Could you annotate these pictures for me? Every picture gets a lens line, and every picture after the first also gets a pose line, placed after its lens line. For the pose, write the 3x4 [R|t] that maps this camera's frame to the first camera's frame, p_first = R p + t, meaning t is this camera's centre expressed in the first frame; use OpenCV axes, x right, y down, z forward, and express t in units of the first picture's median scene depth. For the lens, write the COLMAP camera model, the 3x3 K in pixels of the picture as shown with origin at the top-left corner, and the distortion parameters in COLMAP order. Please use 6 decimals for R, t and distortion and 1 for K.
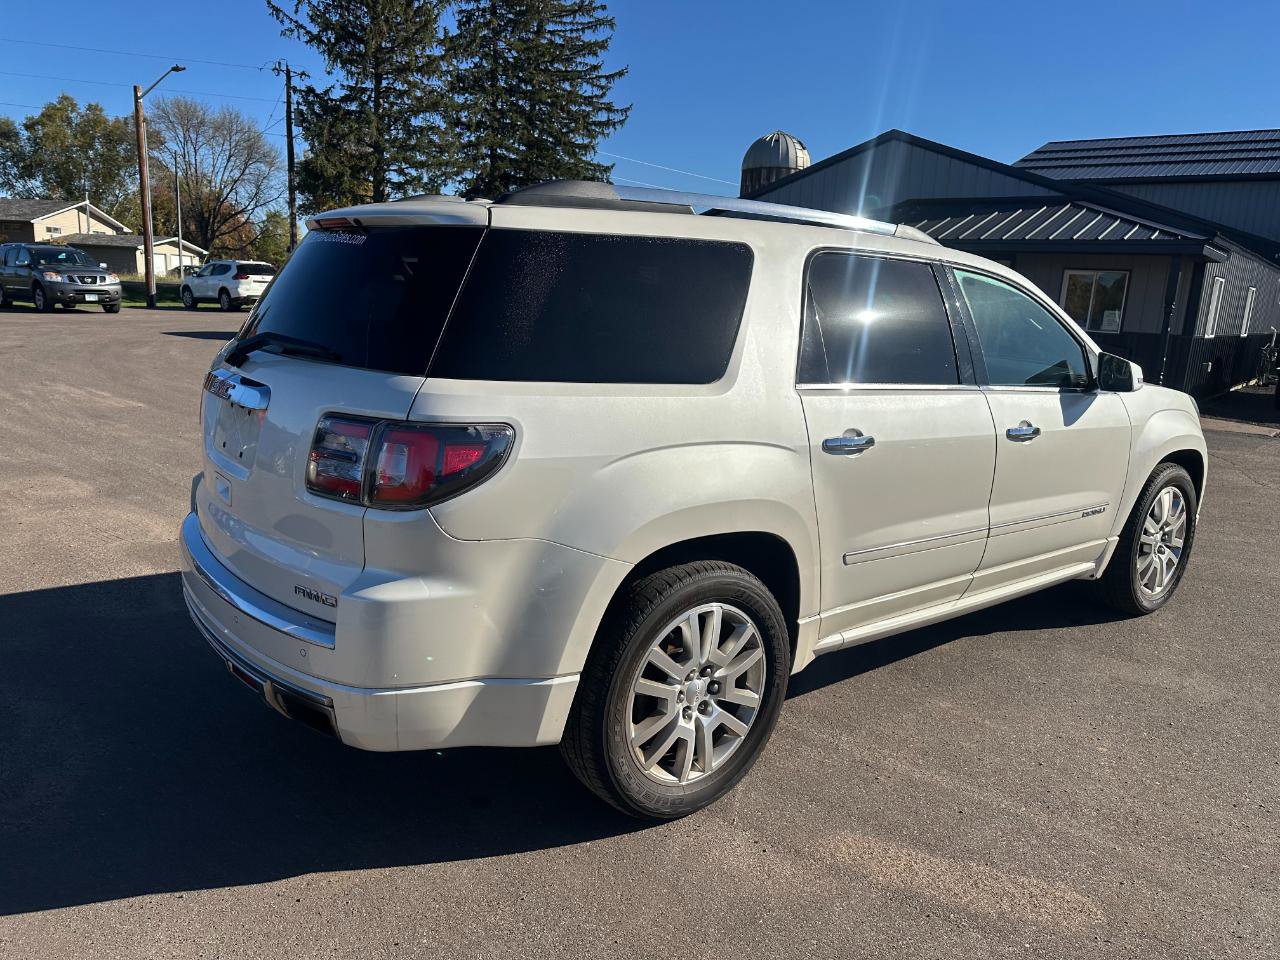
lens RADIAL K [[893.5, 0, 626.2], [0, 893.5, 483.0], [0, 0, 1]] dist [0.035548, -0.035363]
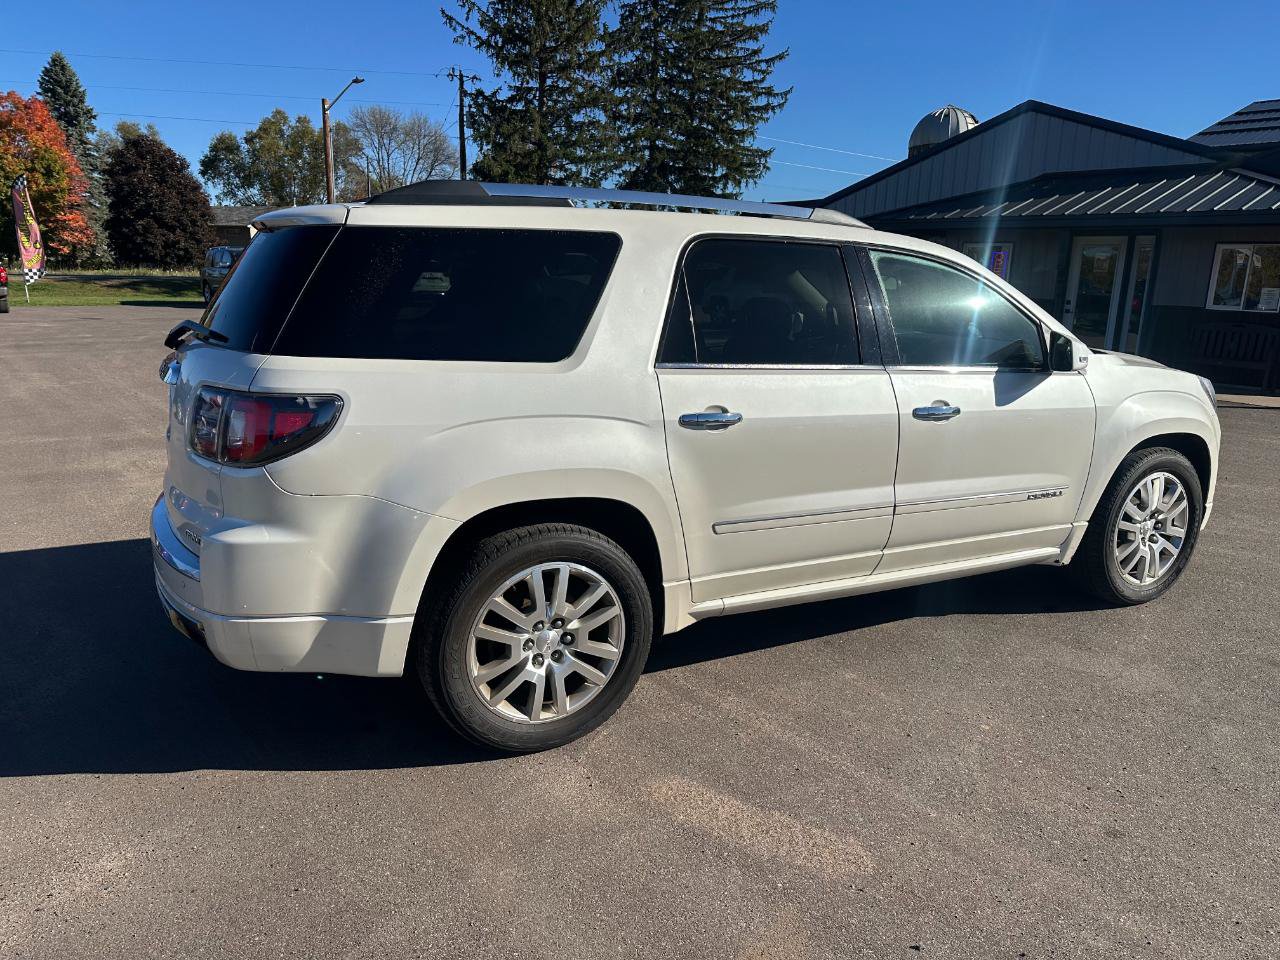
lens RADIAL K [[893.5, 0, 628.3], [0, 893.5, 481.7], [0, 0, 1]] dist [0.035548, -0.035363]
pose [[0.982474, 0.020501, -0.185269, 0.262877], [-0.018486, 0.999750, 0.012596, 0.013943], [0.185481, -0.008950, 0.982607, -0.046525]]
